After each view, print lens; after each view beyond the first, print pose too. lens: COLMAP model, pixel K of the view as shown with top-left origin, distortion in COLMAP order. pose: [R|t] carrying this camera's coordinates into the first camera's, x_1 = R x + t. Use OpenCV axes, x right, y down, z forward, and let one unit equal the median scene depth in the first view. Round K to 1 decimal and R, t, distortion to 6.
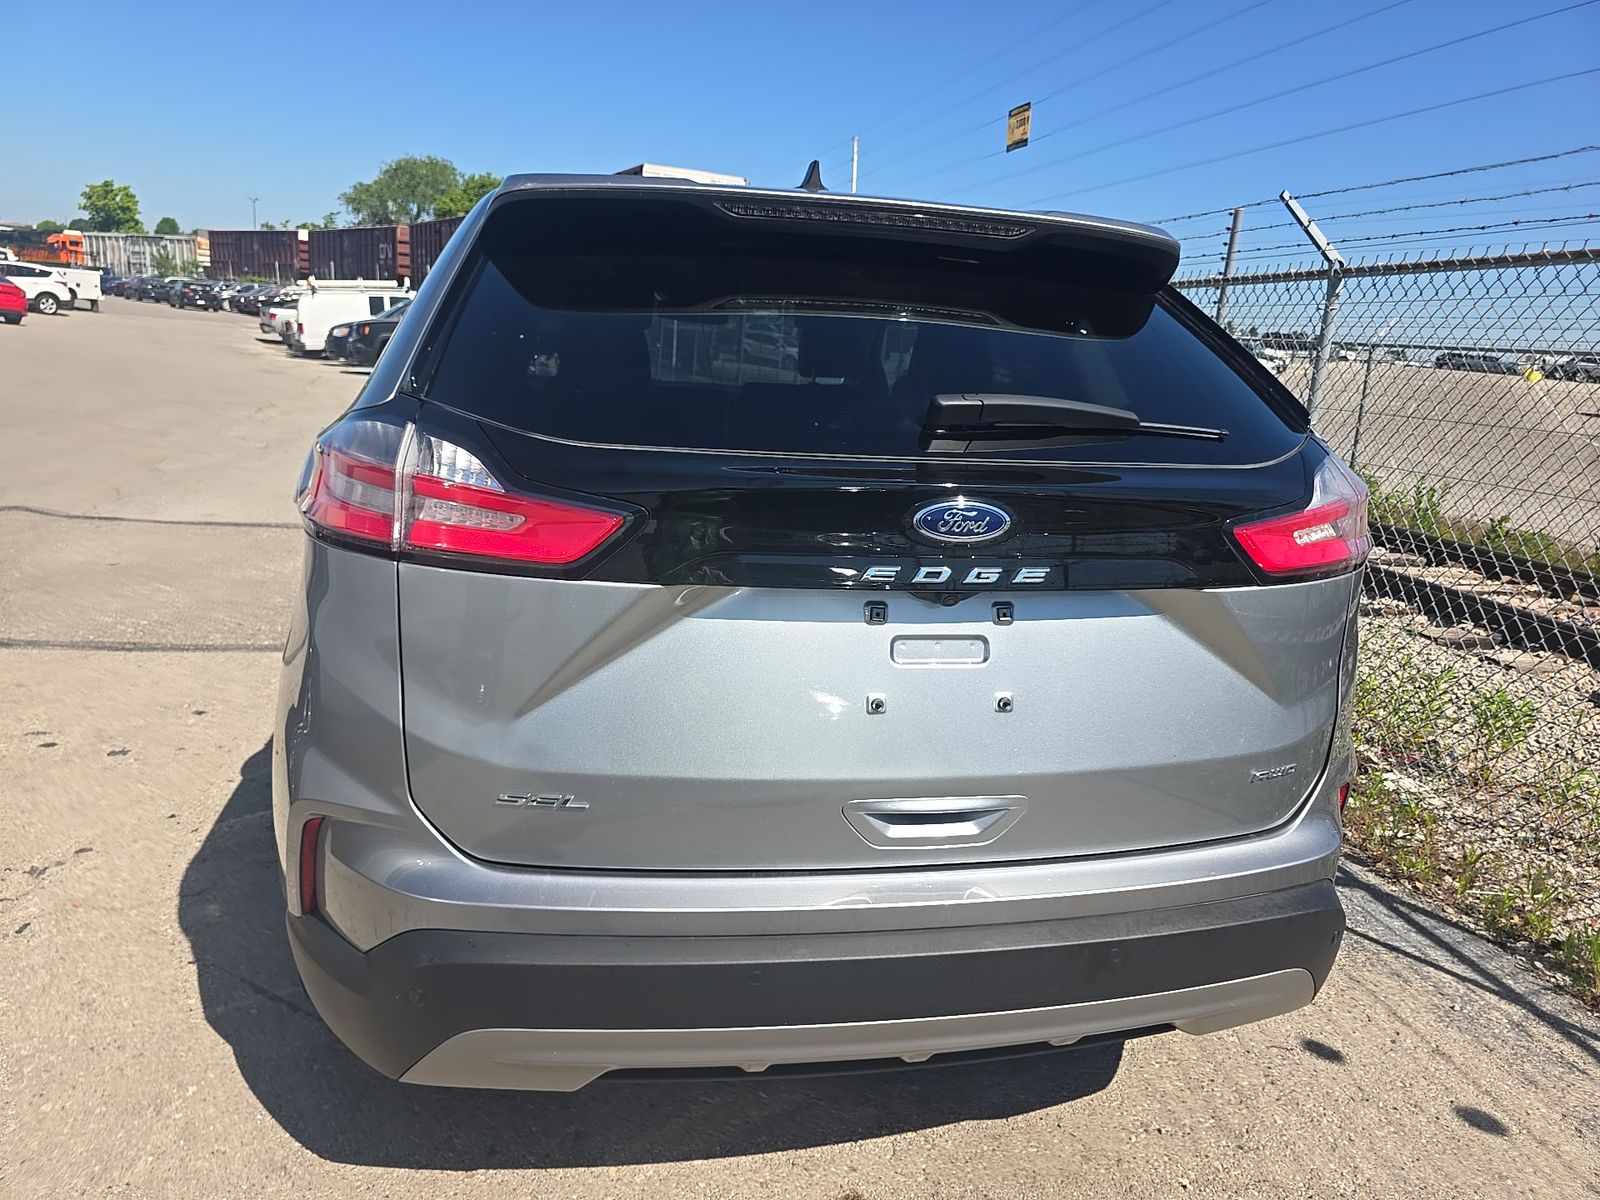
lens RADIAL K [[1058.4, 0, 791.4], [0, 1058.4, 594.2], [0, 0, 1]] dist [0.049803, -0.042787]
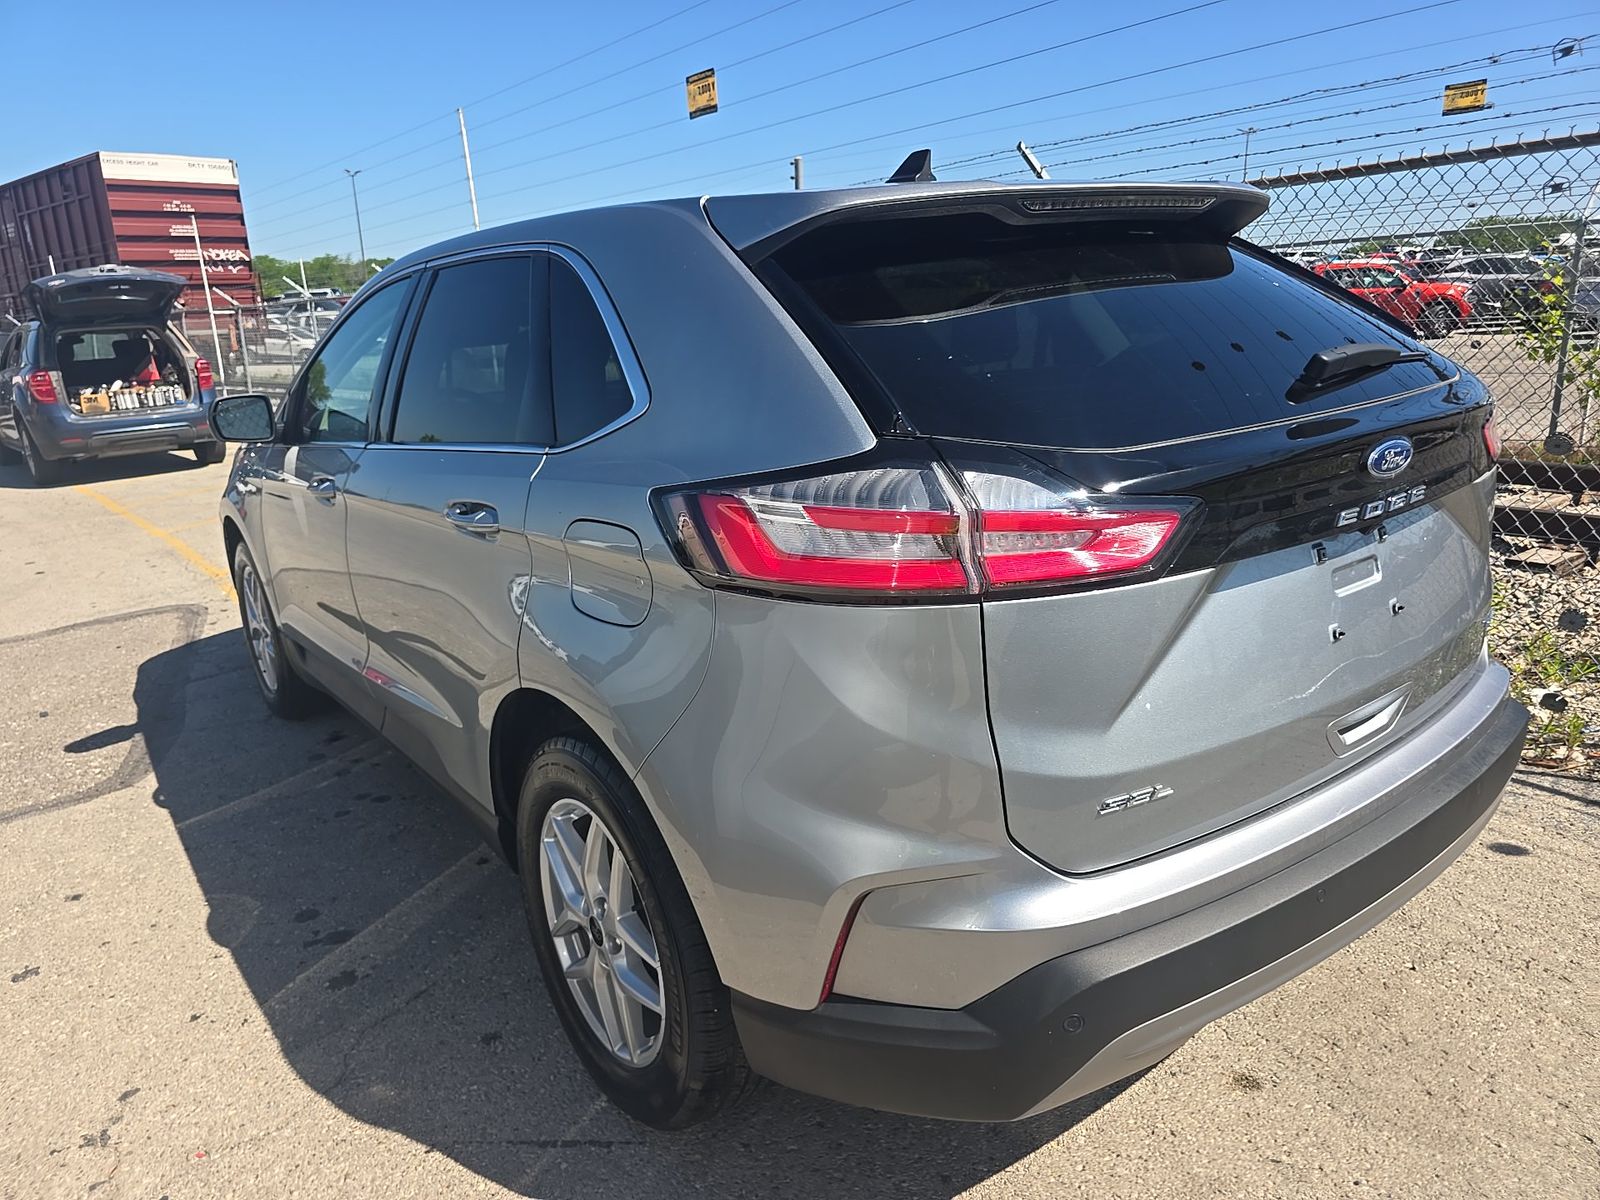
lens RADIAL K [[1072.6, 0, 801.2], [0, 1072.6, 576.7], [0, 0, 1]] dist [0.040469, -0.003939]
pose [[0.907080, -0.216769, 0.360856, -0.173518], [0.211547, 0.975851, 0.054437, -0.028519], [-0.363941, 0.026959, 0.931032, 0.028229]]
